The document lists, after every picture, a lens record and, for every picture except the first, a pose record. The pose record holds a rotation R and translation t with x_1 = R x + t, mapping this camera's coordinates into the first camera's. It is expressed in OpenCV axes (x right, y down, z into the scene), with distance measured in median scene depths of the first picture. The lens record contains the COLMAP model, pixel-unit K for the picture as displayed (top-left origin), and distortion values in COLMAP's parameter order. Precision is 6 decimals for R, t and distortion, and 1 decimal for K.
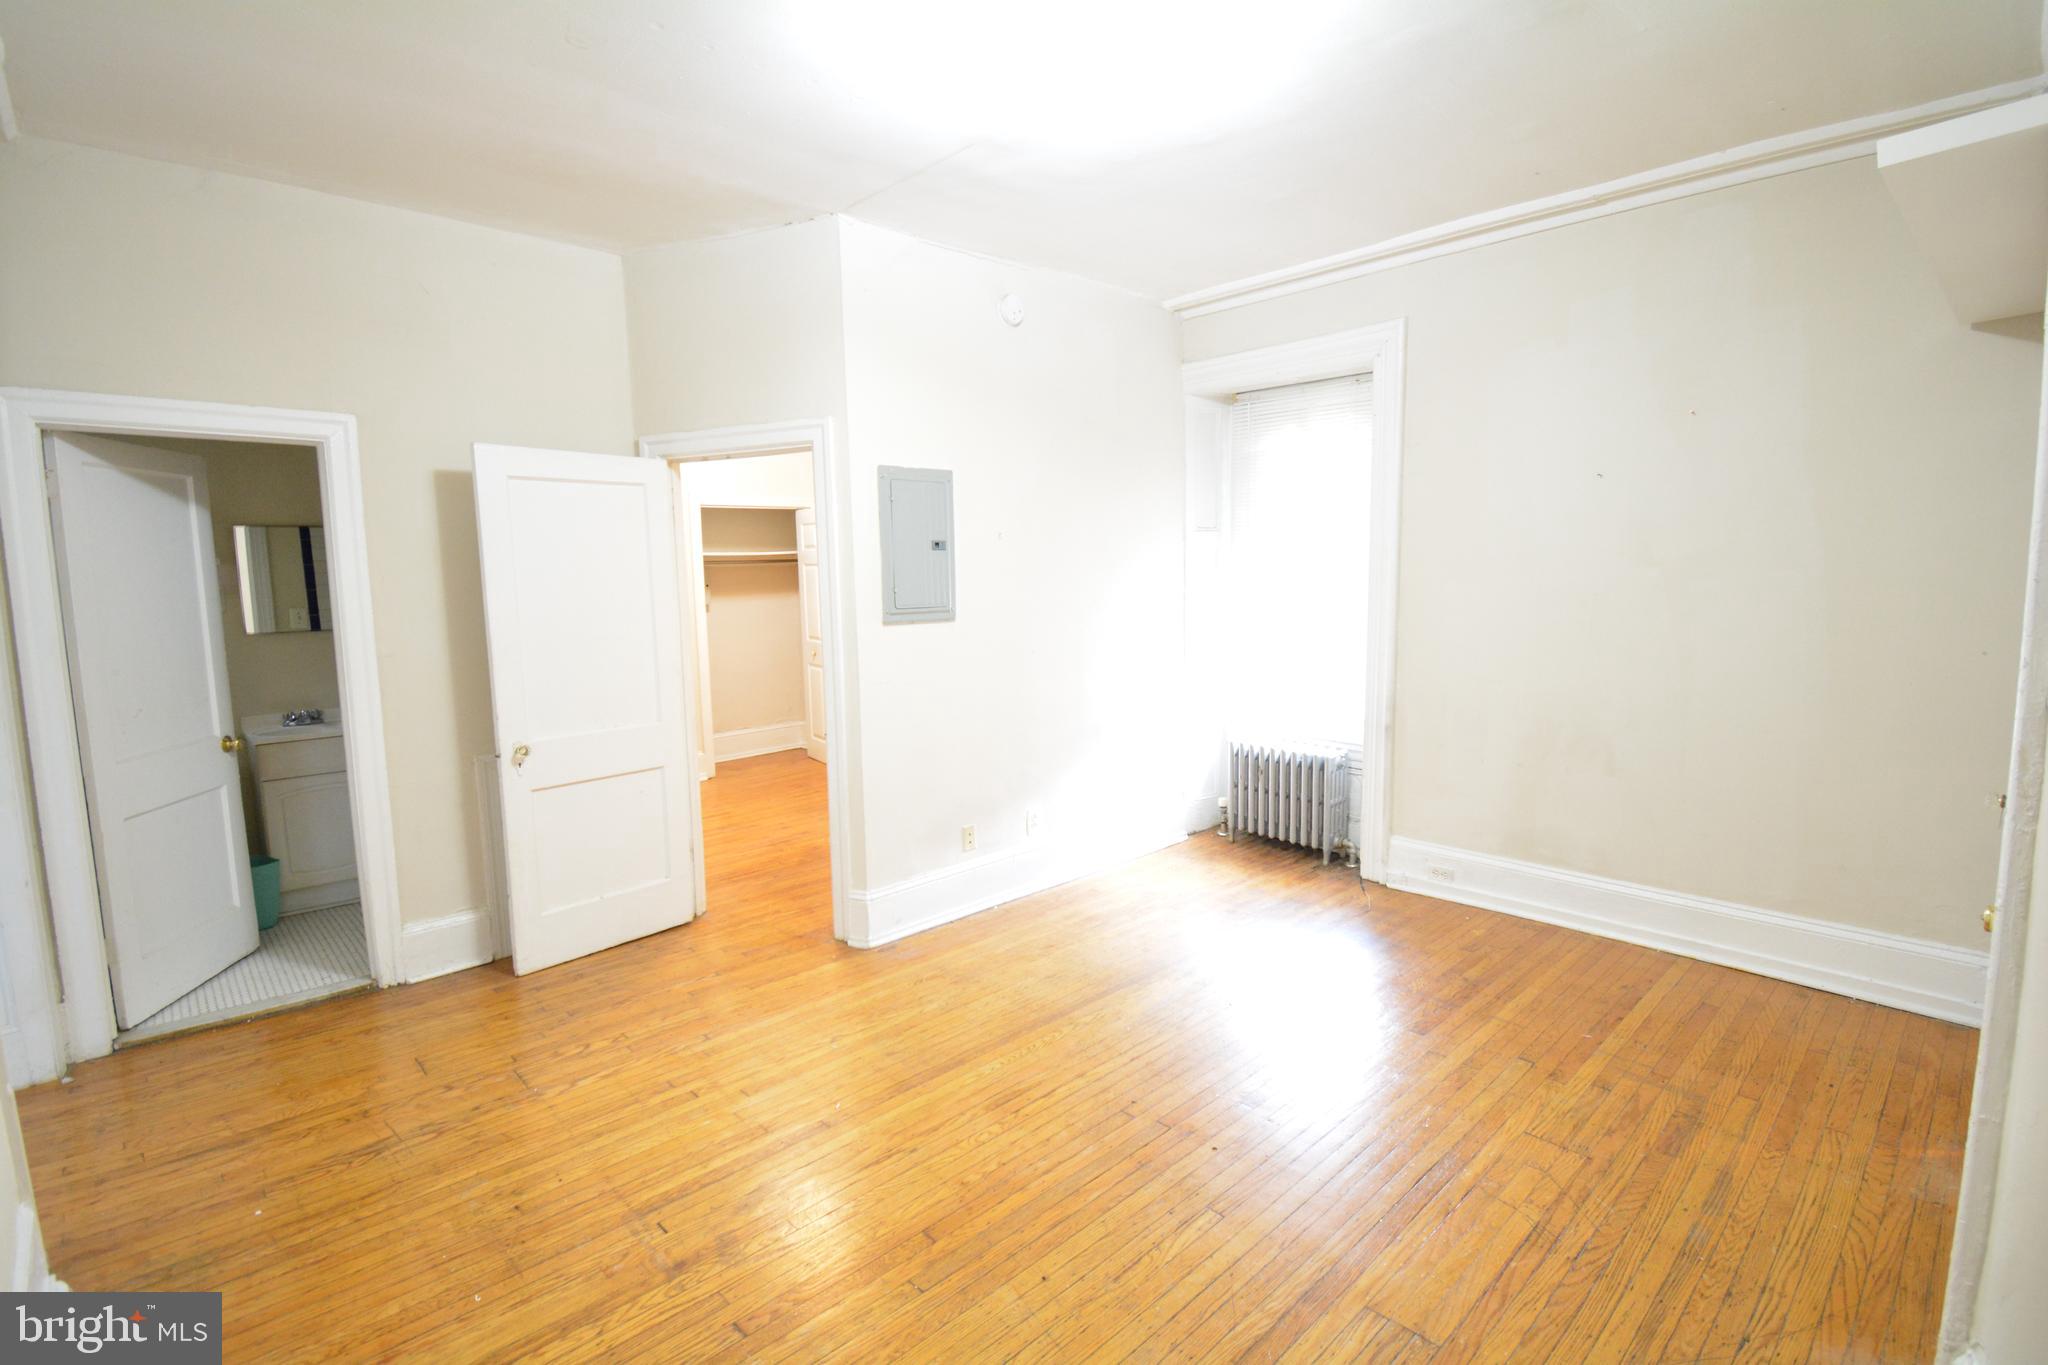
lens RADIAL K [[977.1, 0, 1023.4], [0, 977.1, 676.8], [0, 0, 1]] dist [0.020452, -0.020051]
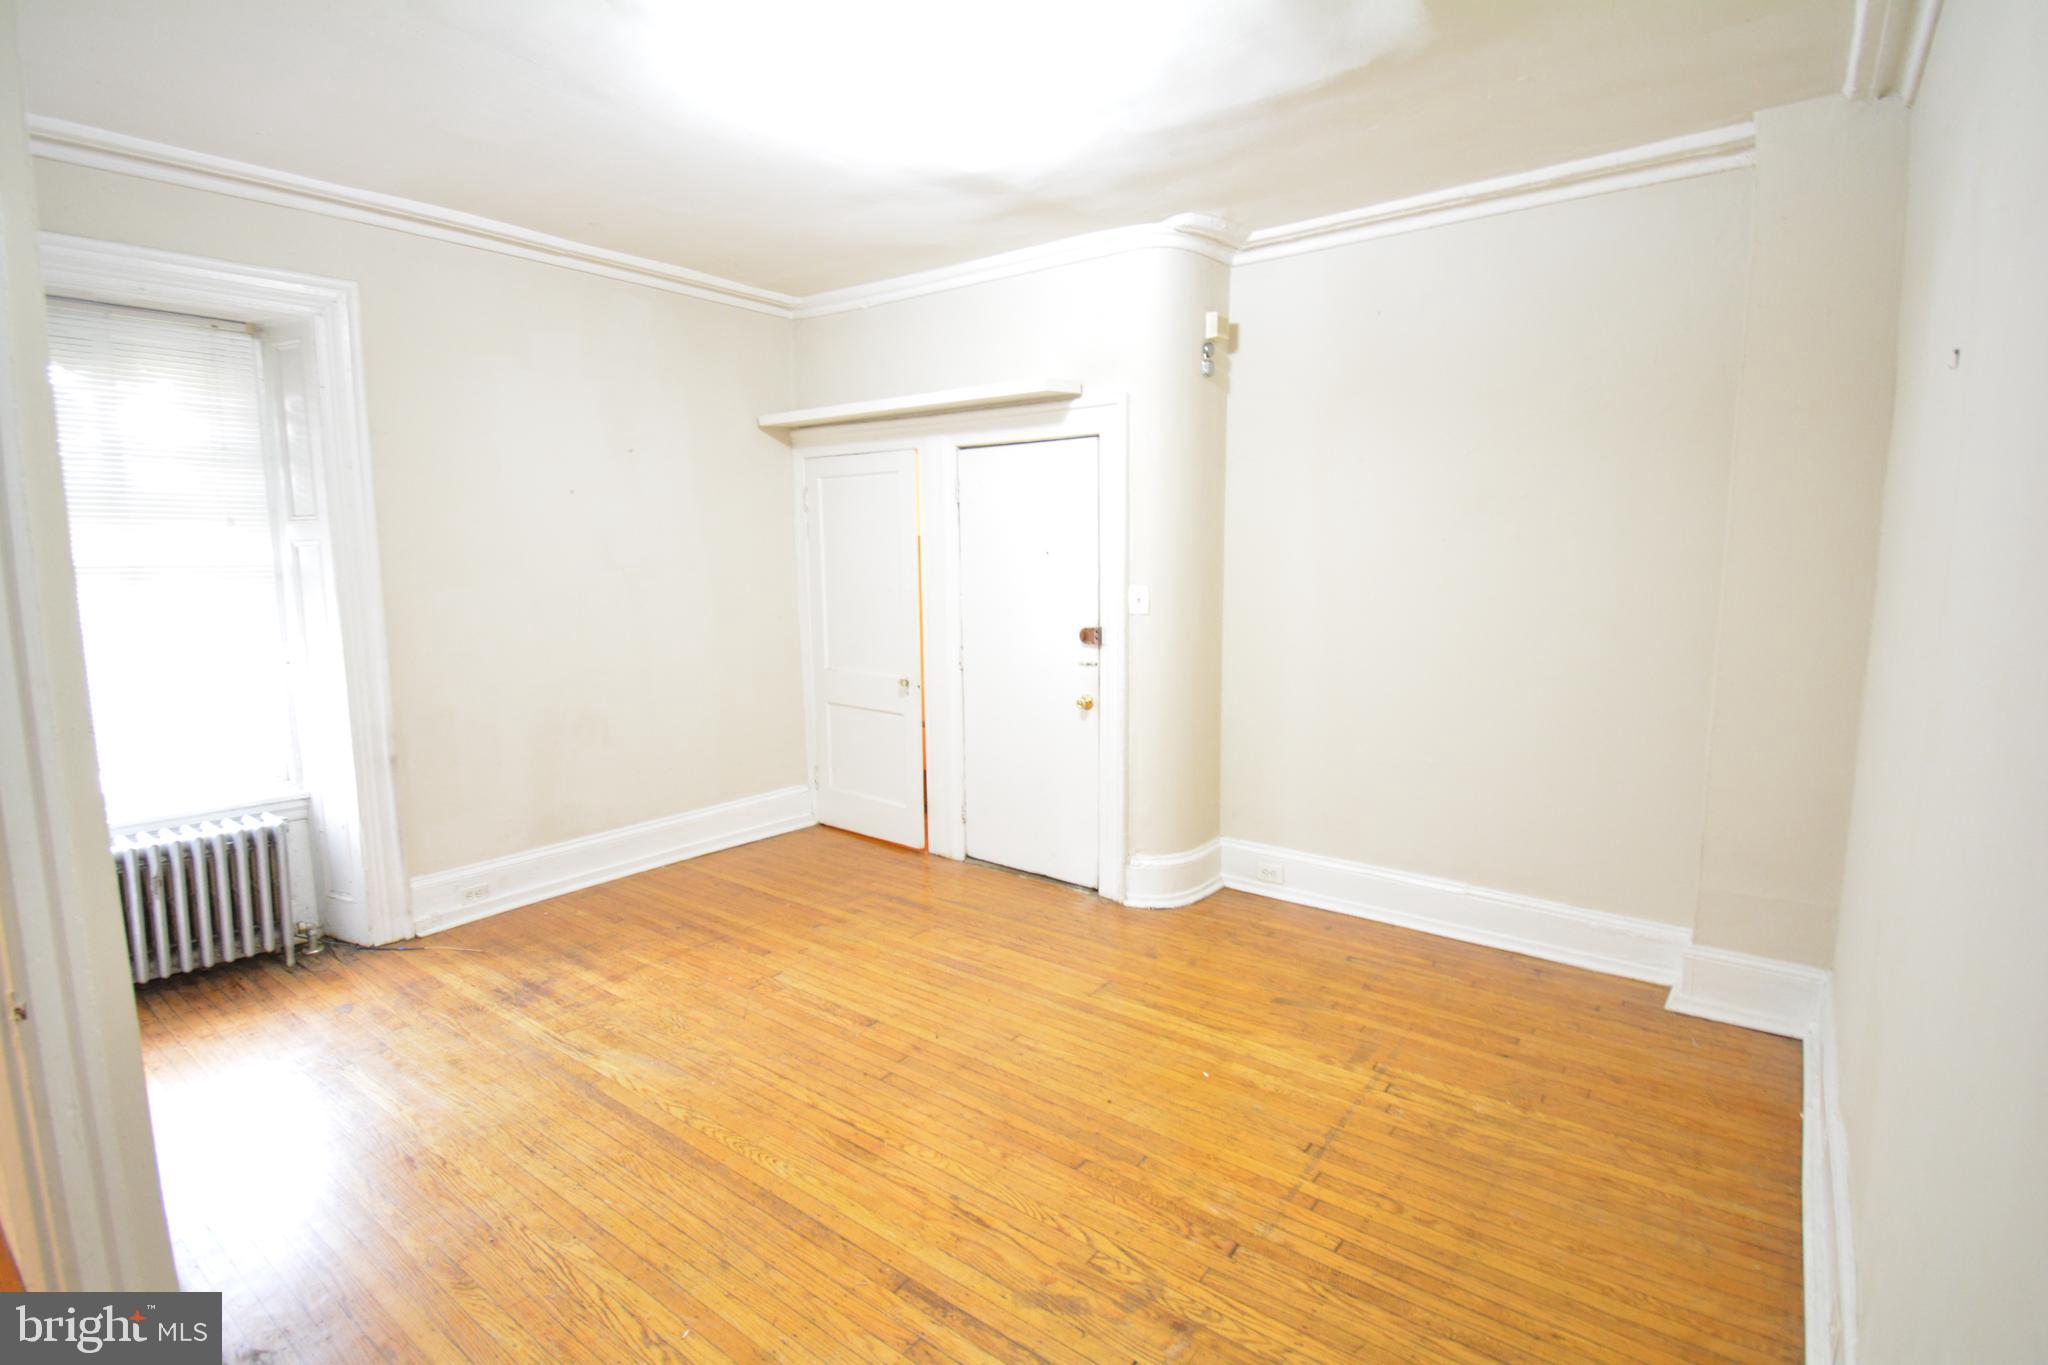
lens RADIAL K [[977.1, 0, 1023.4], [0, 977.1, 676.8], [0, 0, 1]] dist [0.020452, -0.020051]
pose [[-0.157785, -0.109839, 0.981346, -0.837348], [0.123980, 0.983727, 0.130040, -0.094732], [-0.979659, 0.142186, -0.141600, 0.858425]]
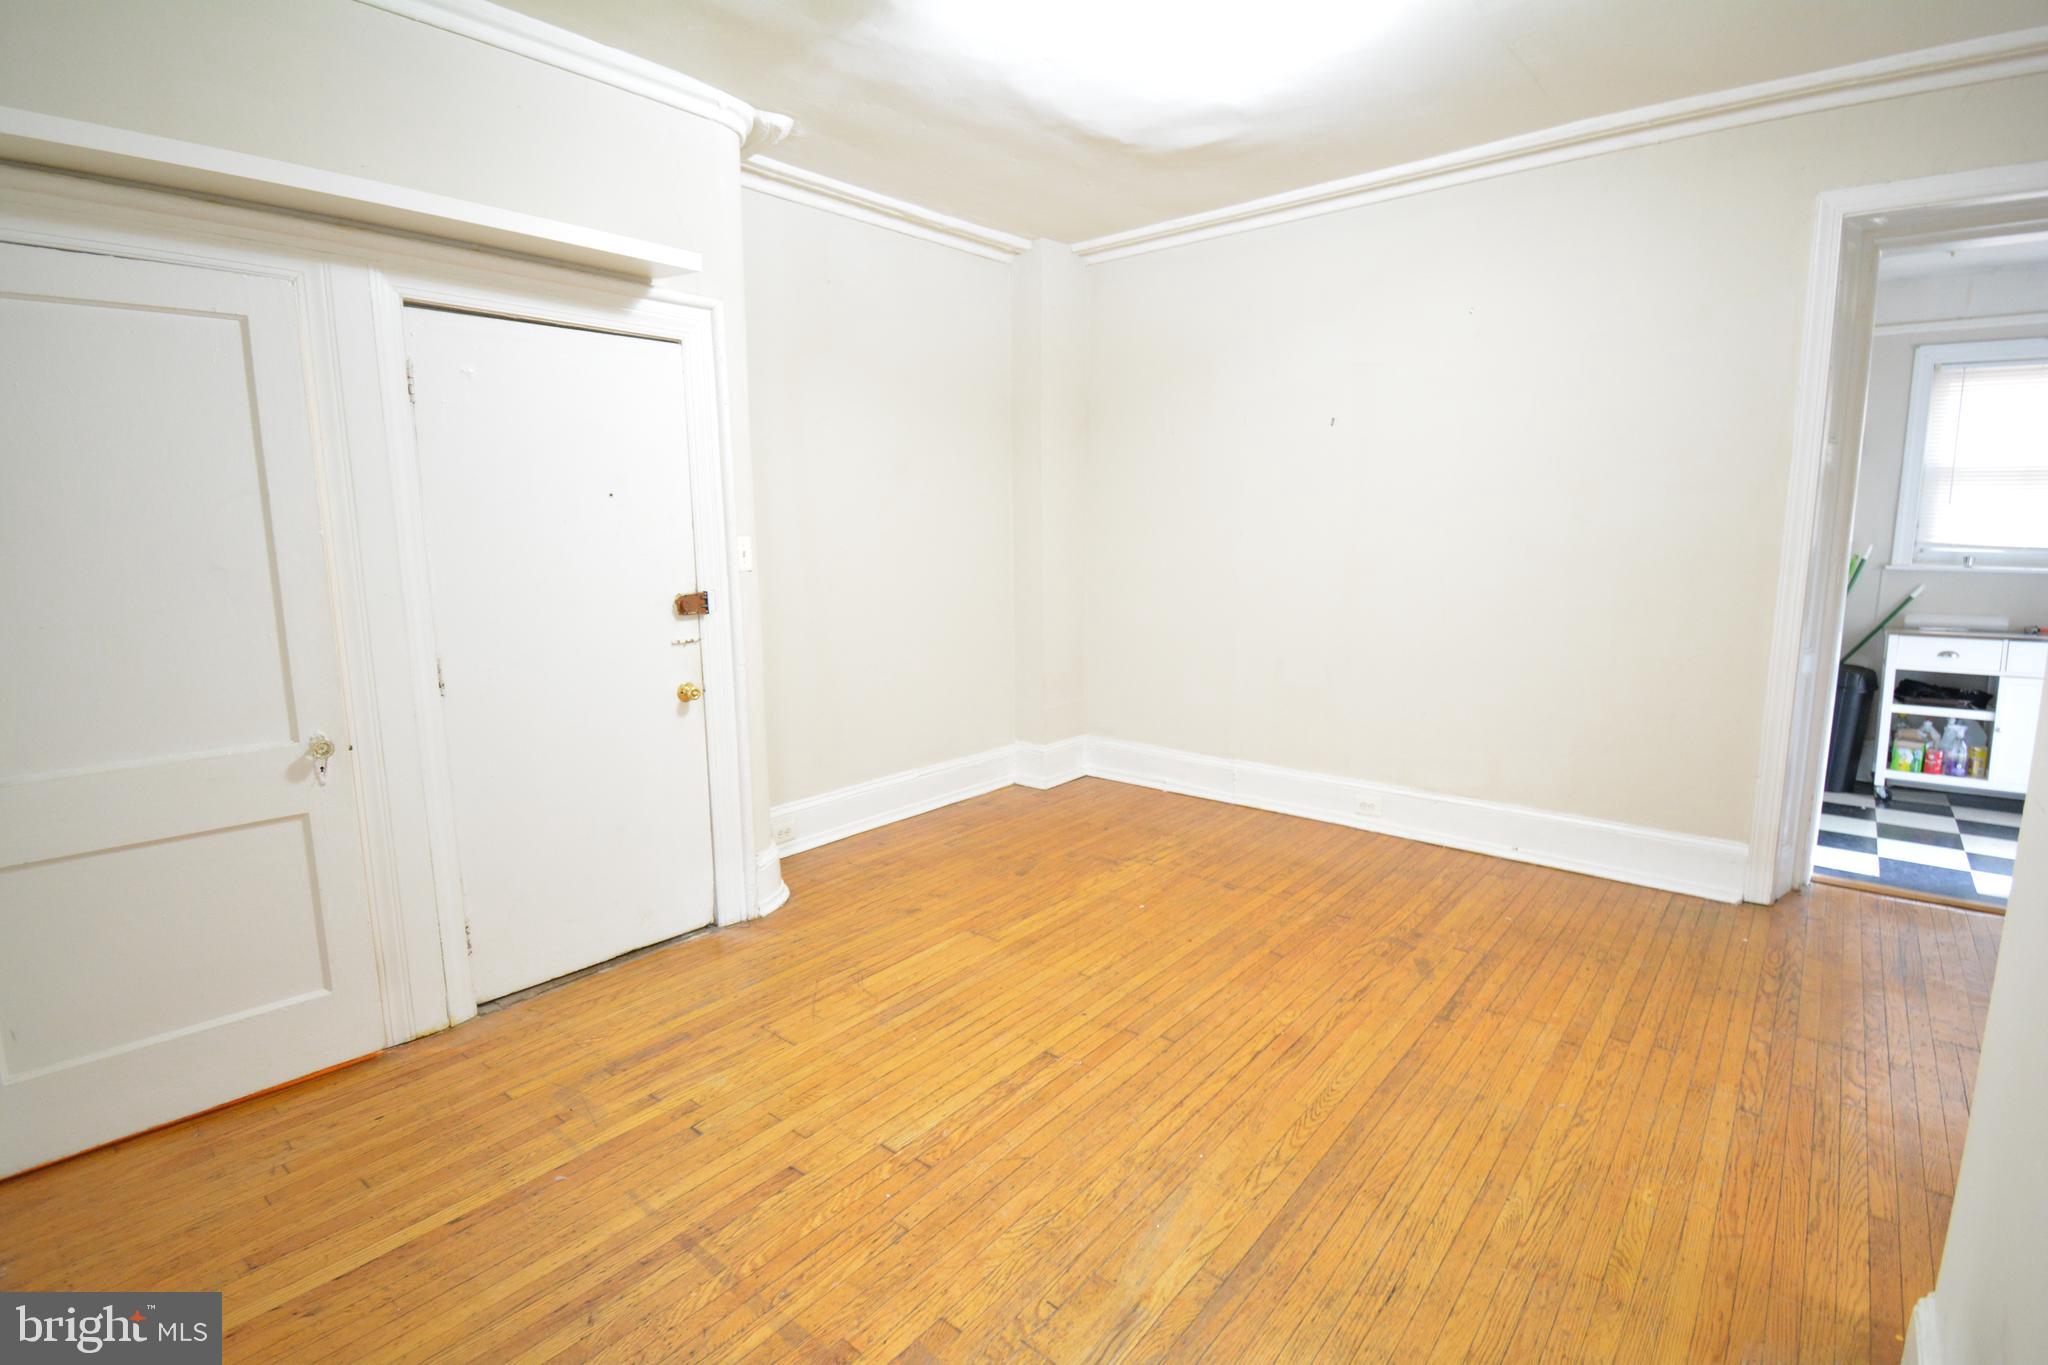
lens RADIAL K [[977.1, 0, 1023.4], [0, 977.1, 676.8], [0, 0, 1]] dist [0.020452, -0.020051]
pose [[-0.992665, 0.043582, -0.112768, 0.321316], [0.011149, 0.961789, 0.273564, -0.176744], [0.120382, 0.270300, -0.955221, 1.684091]]
